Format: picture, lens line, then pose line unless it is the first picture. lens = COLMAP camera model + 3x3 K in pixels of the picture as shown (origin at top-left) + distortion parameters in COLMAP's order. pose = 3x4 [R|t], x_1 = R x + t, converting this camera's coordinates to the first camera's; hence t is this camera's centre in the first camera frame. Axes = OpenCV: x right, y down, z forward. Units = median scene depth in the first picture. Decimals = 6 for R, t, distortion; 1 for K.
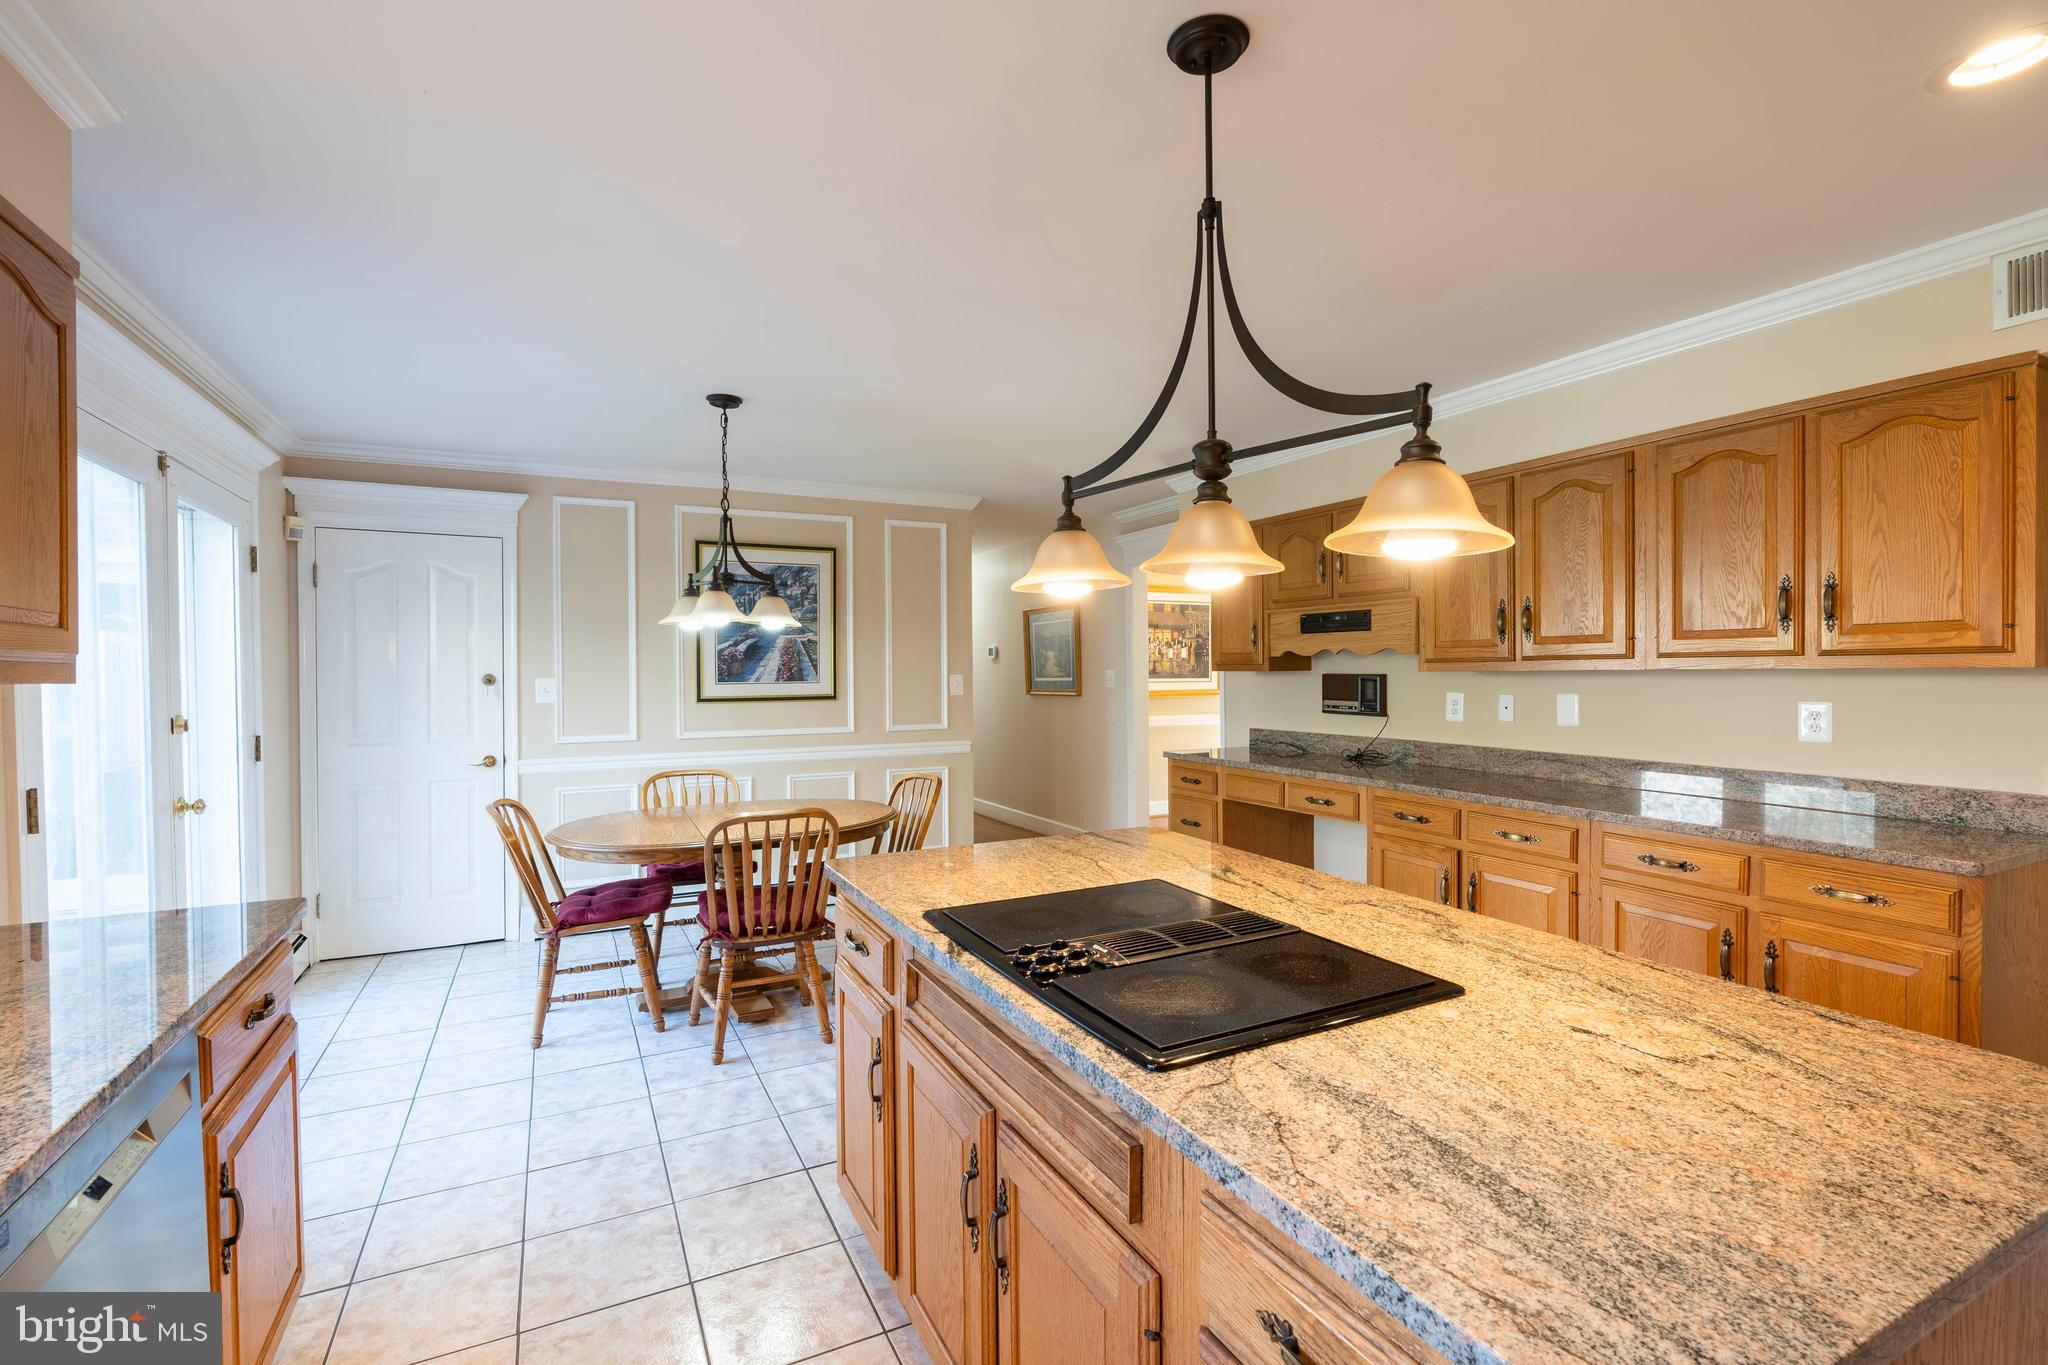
lens RADIAL K [[929.6, 0, 1021.9], [0, 929.6, 673.6], [0, 0, 1]] dist [-0.010805, 0.003780]
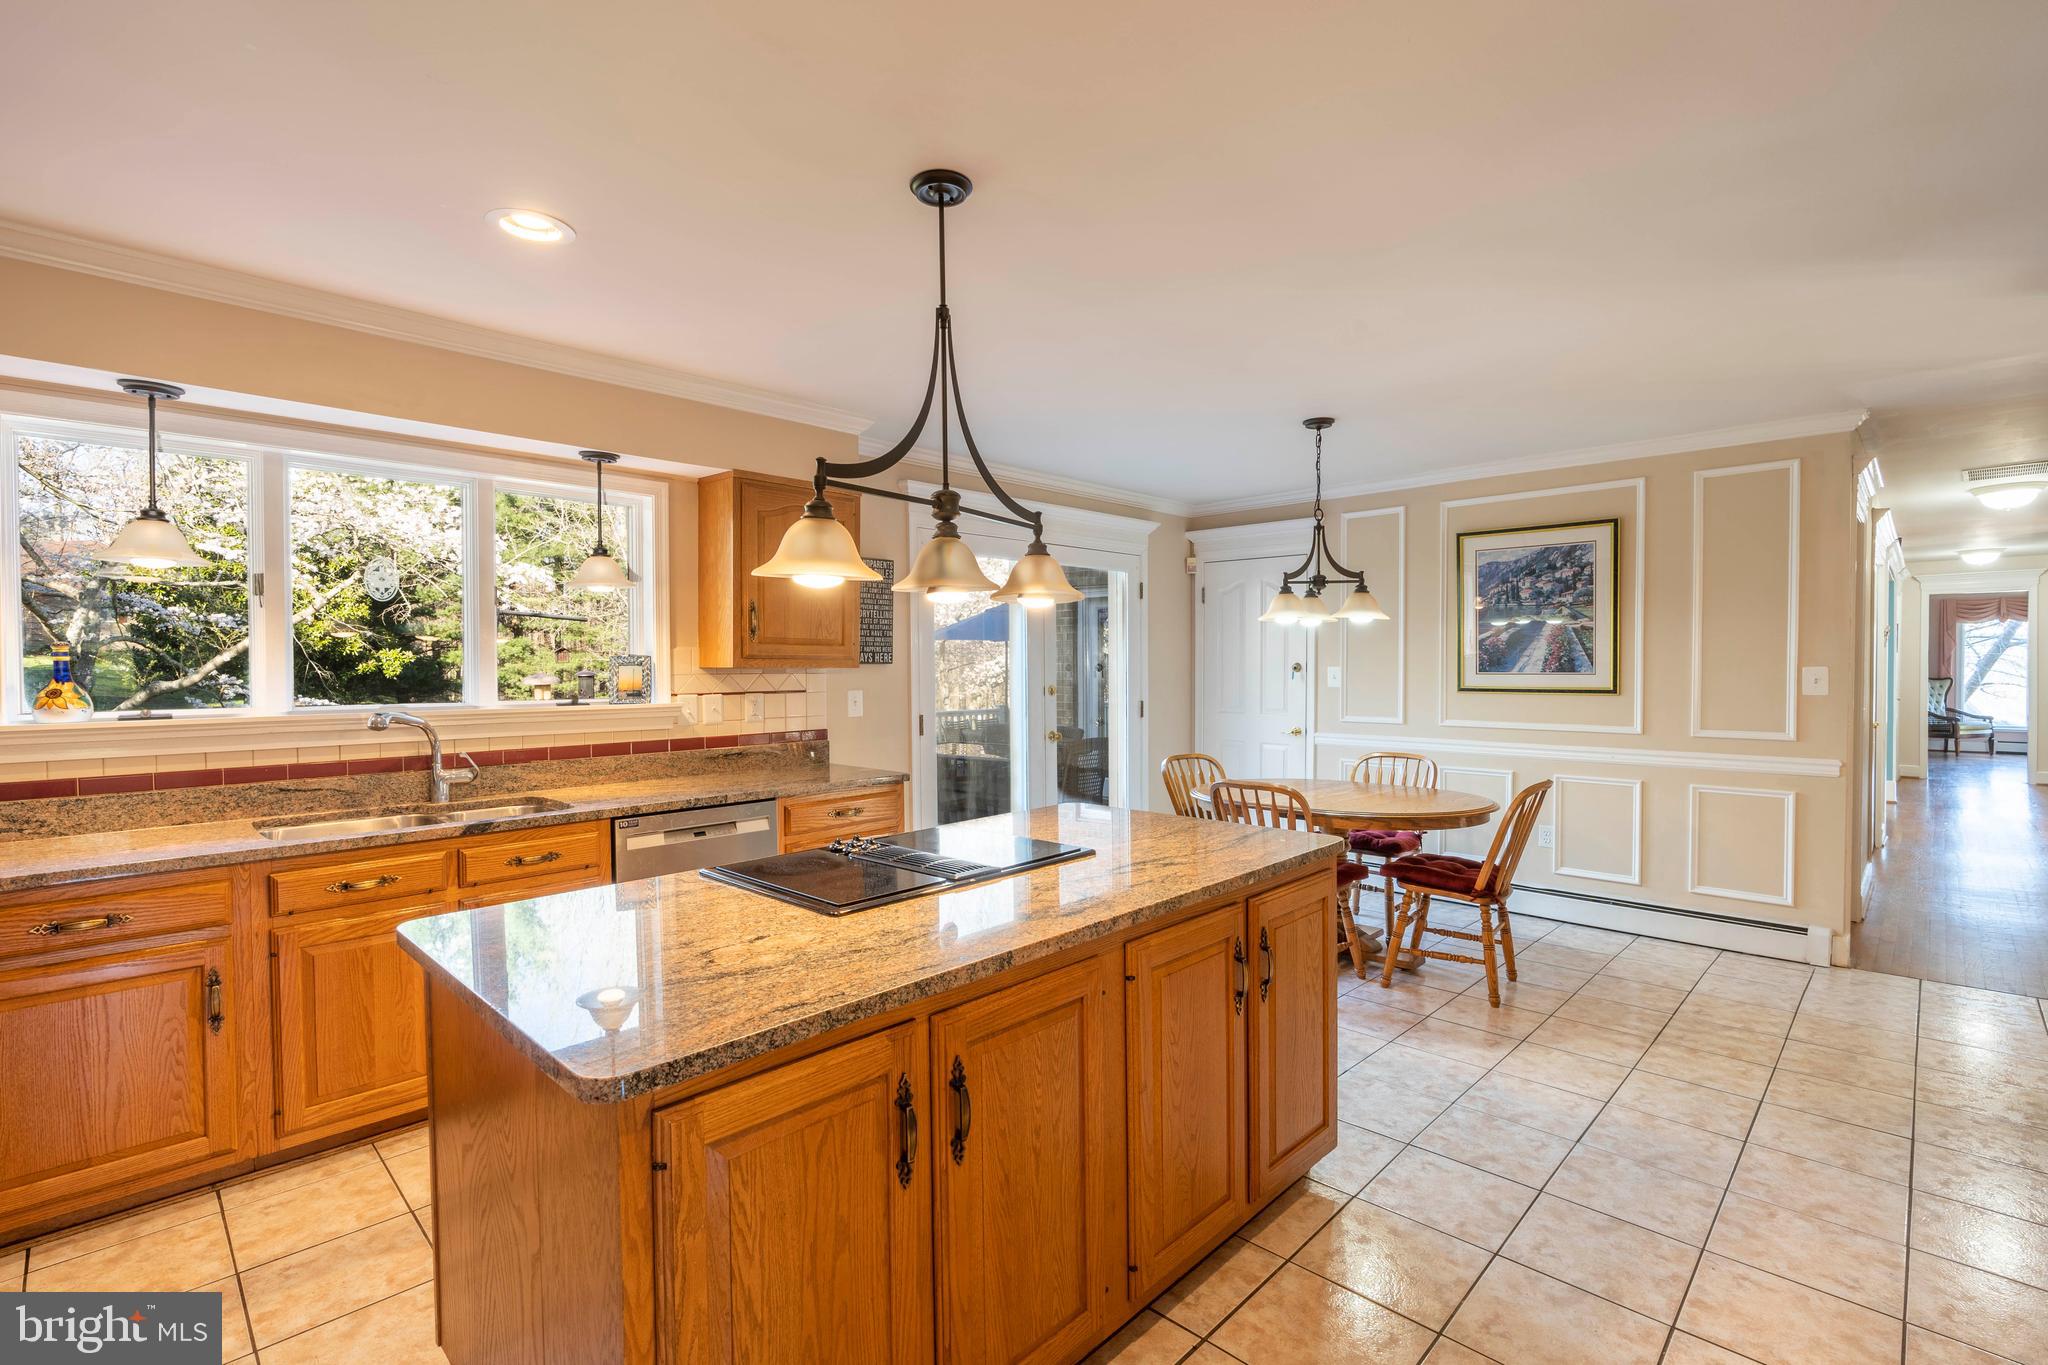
lens RADIAL K [[929.6, 0, 1026.0], [0, 929.6, 683.9], [0, 0, 1]] dist [-0.010805, 0.003780]
pose [[0.317504, 0.027189, -0.947867, 0.540080], [-0.000698, 0.999595, 0.028439, -0.007225], [0.948257, -0.008368, 0.317394, 0.252314]]
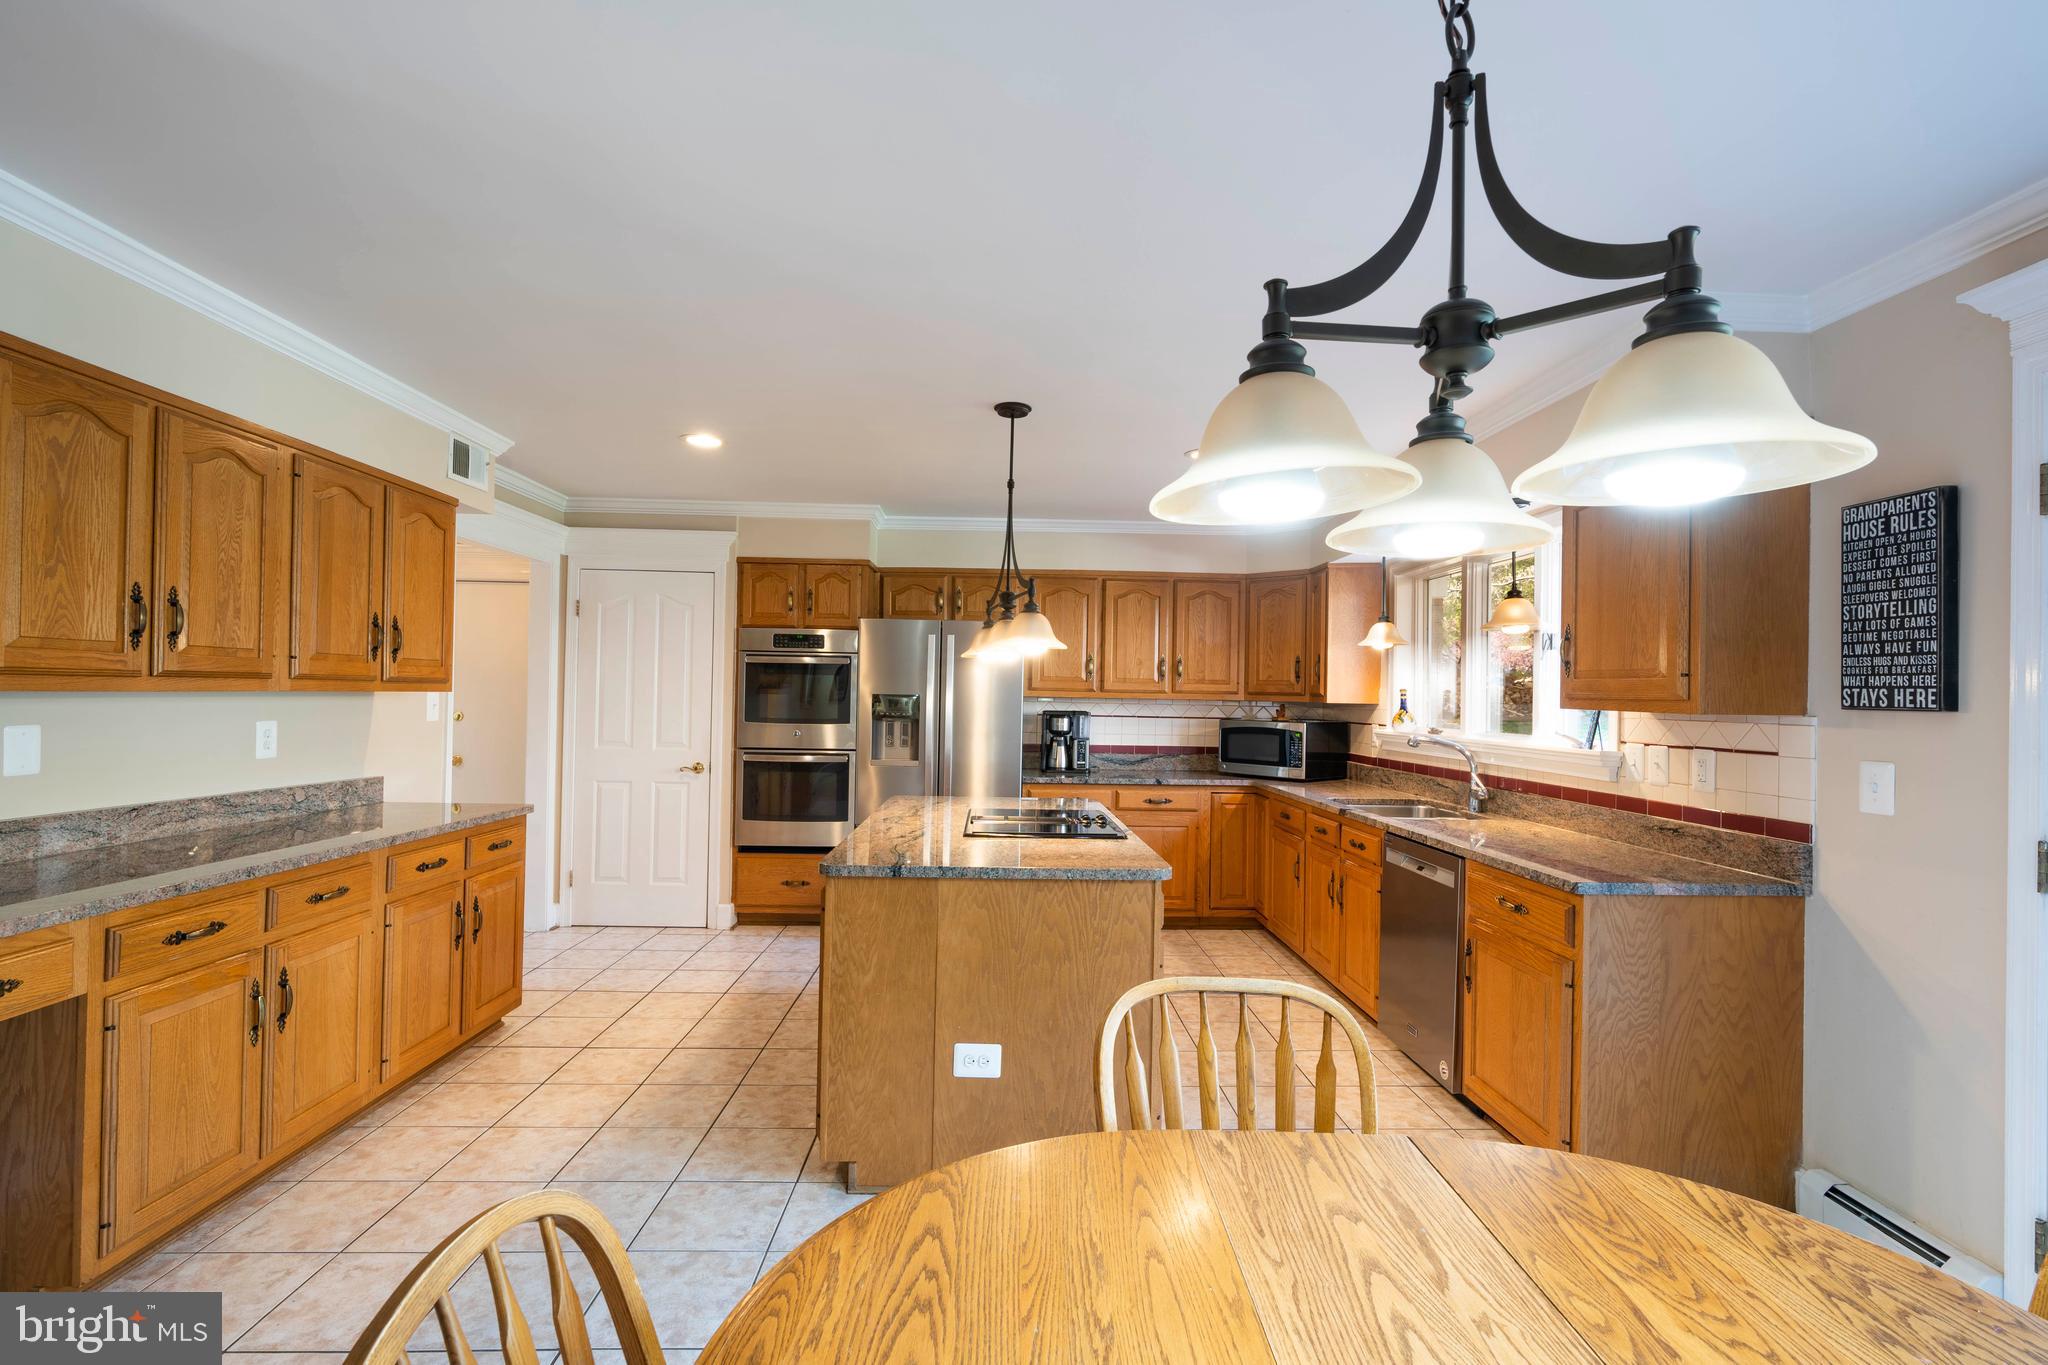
lens RADIAL K [[929.6, 0, 1027.5], [0, 929.6, 682.6], [0, 0, 1]] dist [-0.010805, 0.003780]
pose [[-0.905361, -0.001184, 0.424642, -0.269049], [-0.008492, 0.999847, -0.015318, -0.003723], [-0.424559, -0.017474, -0.905232, 1.062740]]
